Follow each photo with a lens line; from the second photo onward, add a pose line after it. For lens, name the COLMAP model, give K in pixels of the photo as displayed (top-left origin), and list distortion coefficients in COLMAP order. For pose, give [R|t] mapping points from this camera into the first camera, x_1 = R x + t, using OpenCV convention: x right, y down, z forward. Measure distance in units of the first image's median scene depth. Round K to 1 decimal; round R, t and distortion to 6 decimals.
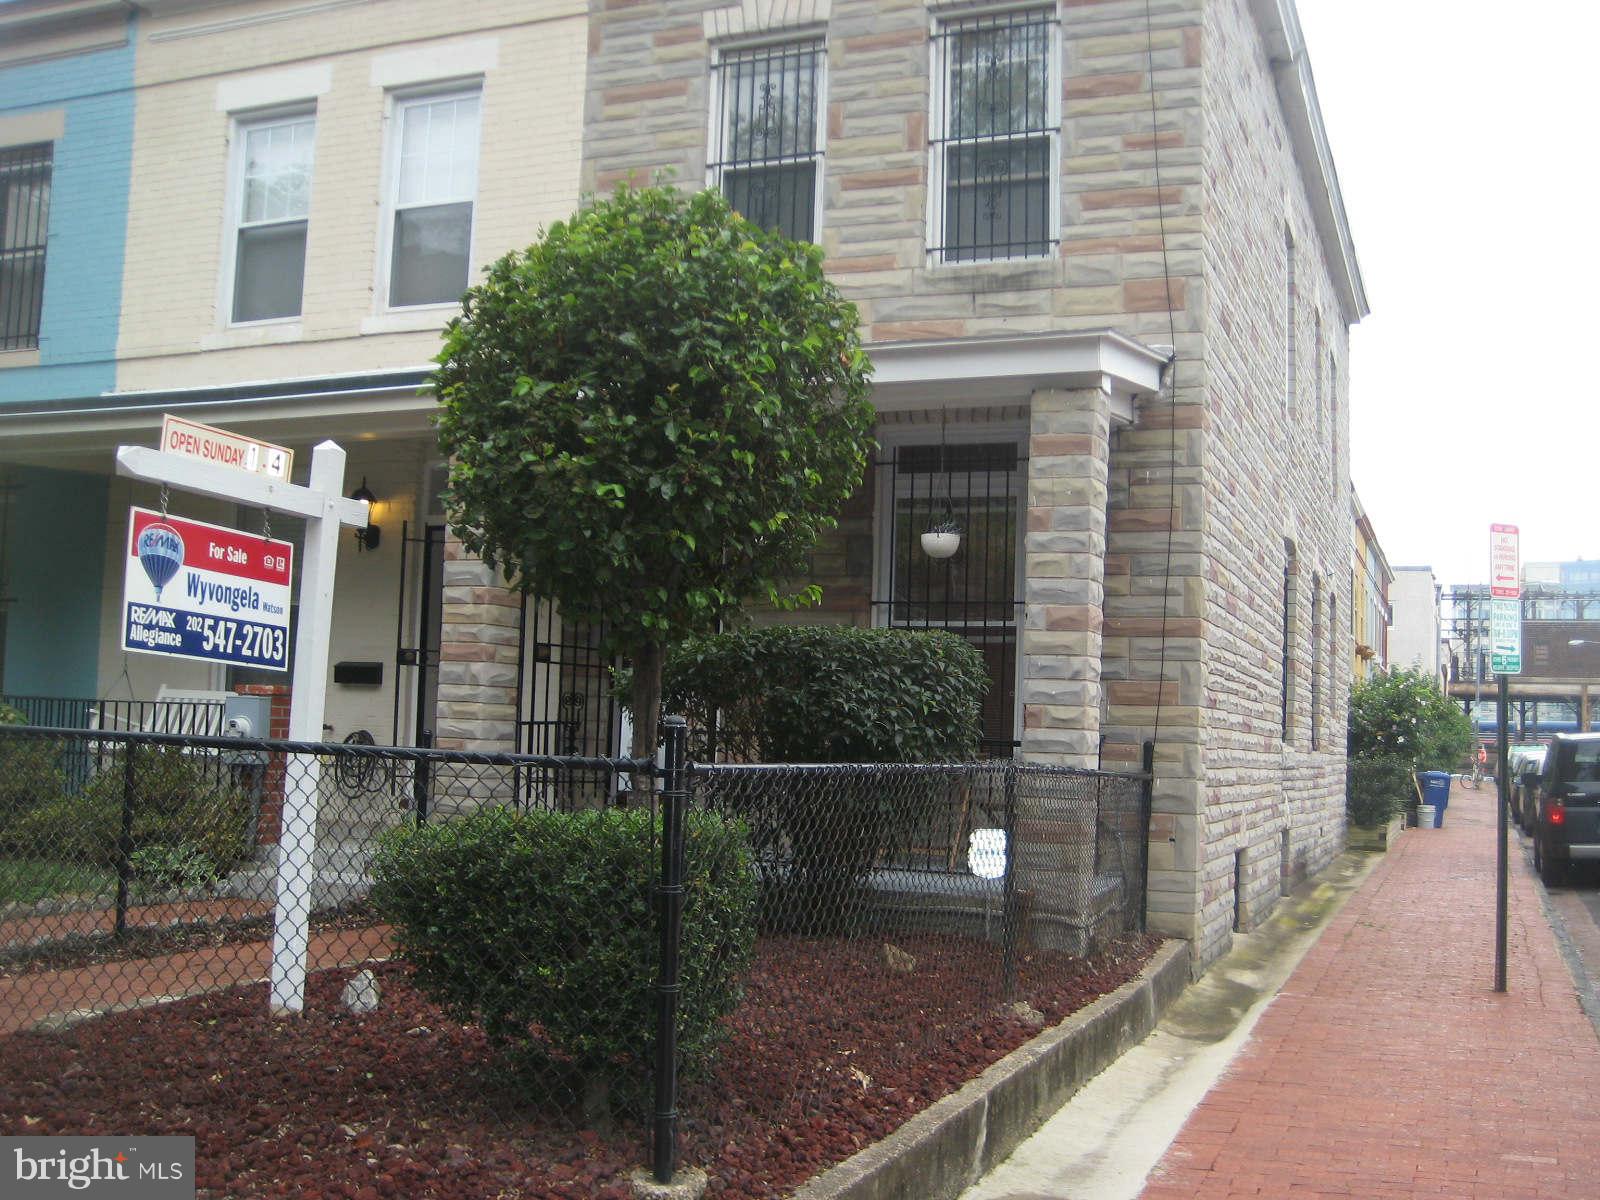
lens RADIAL K [[1686.1, 0, 800.0], [0, 1686.1, 600.0], [0, 0, 1]] dist [-0.164033, 0.240961]
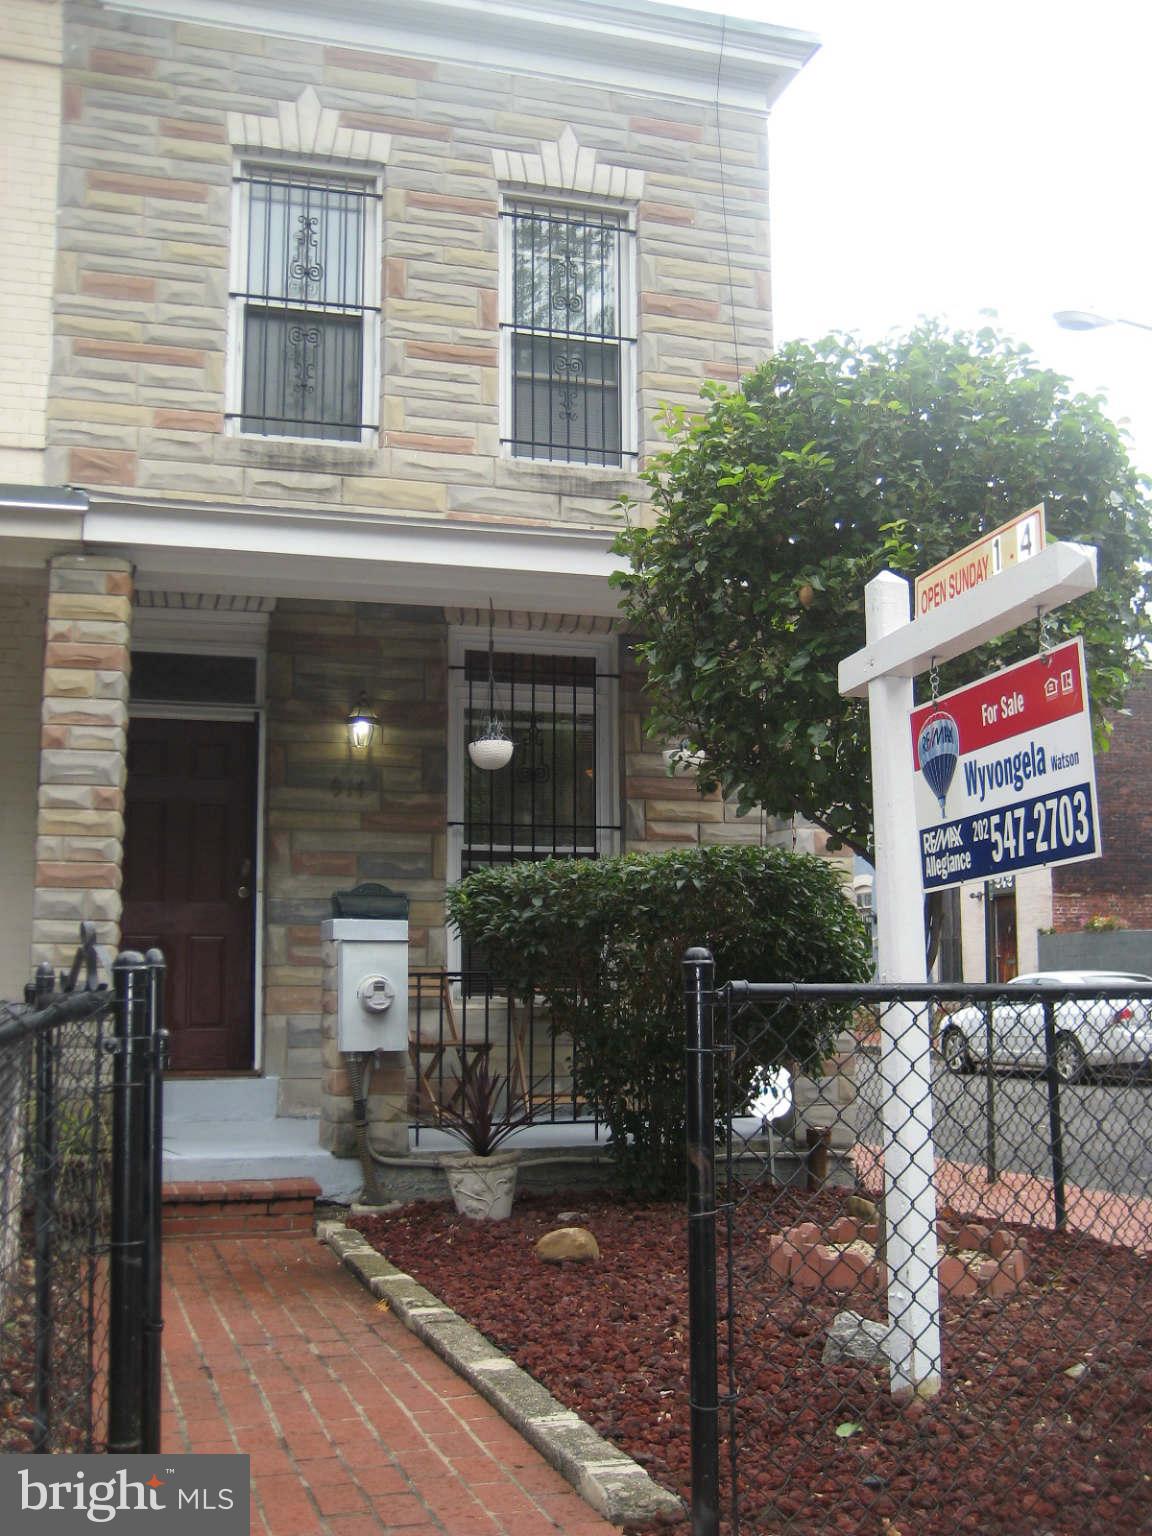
lens RADIAL K [[1618.6, 0, 576.0], [0, 1618.6, 768.0], [0, 0, 1]] dist [-0.164033, 0.240961]
pose [[0.756076, 0.049654, 0.652597, -0.454666], [-0.011899, 0.997996, -0.062149, 0.023195], [-0.654375, 0.039224, 0.755152, 0.317991]]
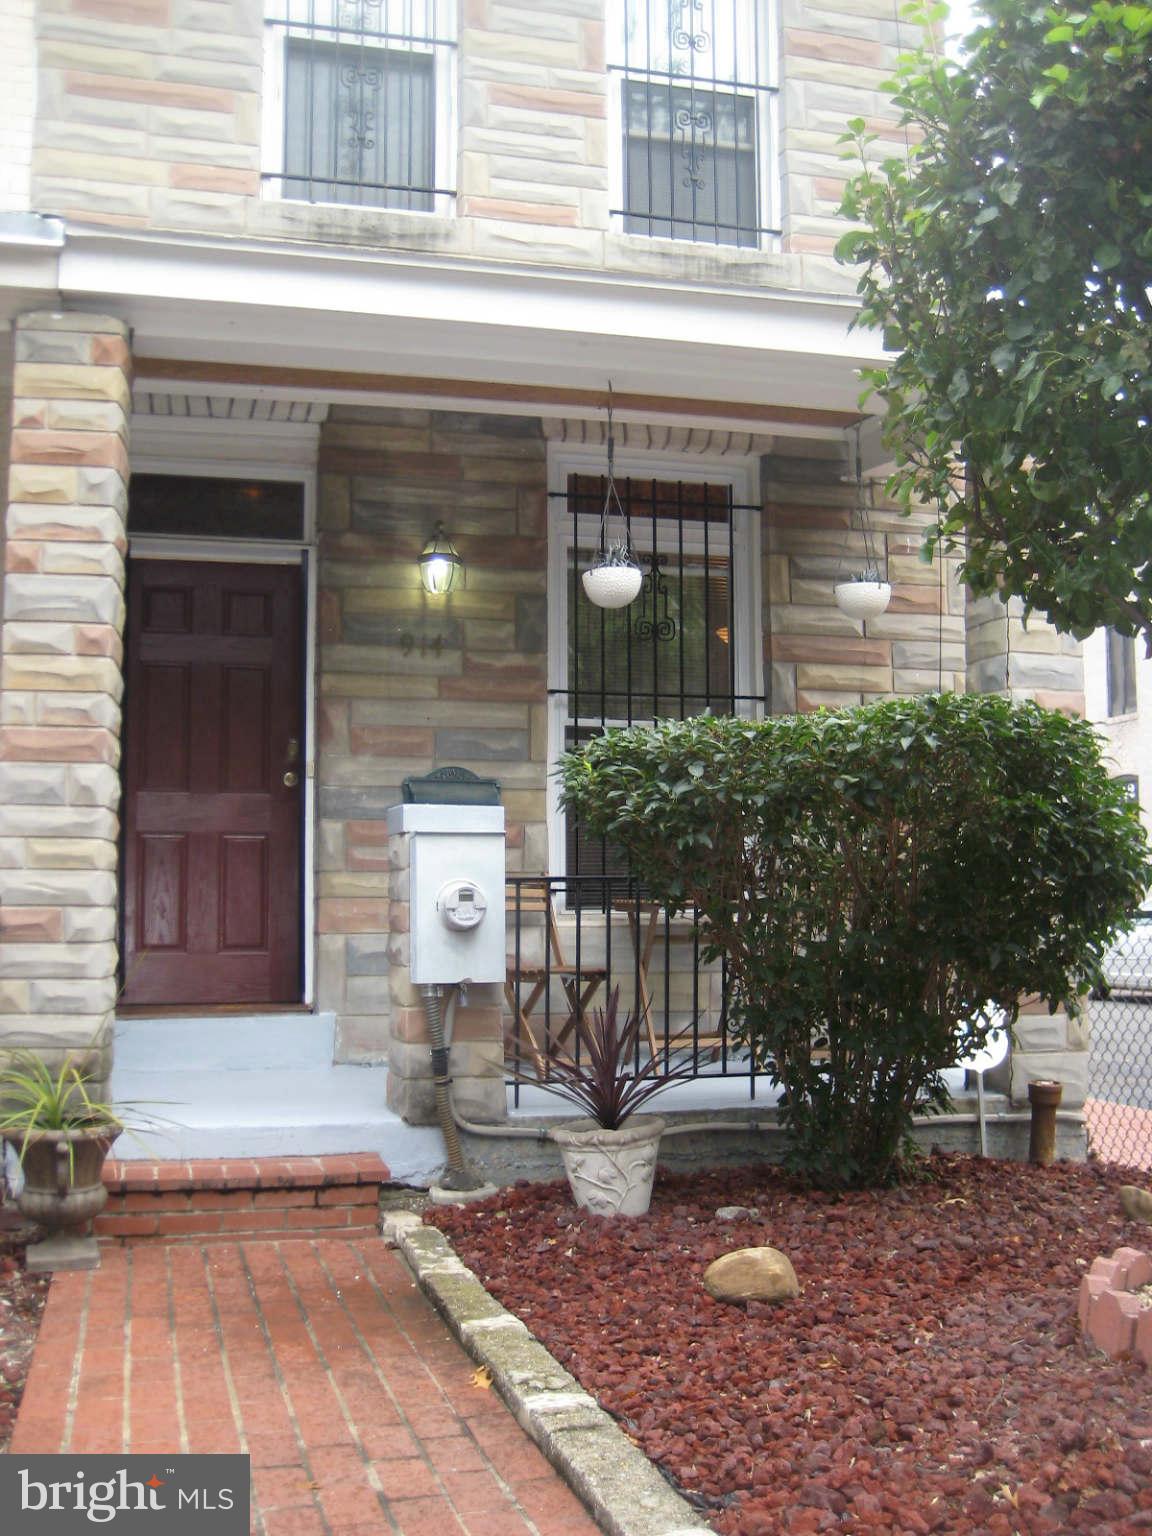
lens RADIAL K [[1618.6, 0, 576.0], [0, 1618.6, 768.0], [0, 0, 1]] dist [-0.164033, 0.240961]
pose [[0.784187, 0.015631, 0.620328, -0.357225], [-0.010071, 0.999872, -0.012462, 0.039845], [-0.620443, 0.003525, 0.784244, 0.470016]]
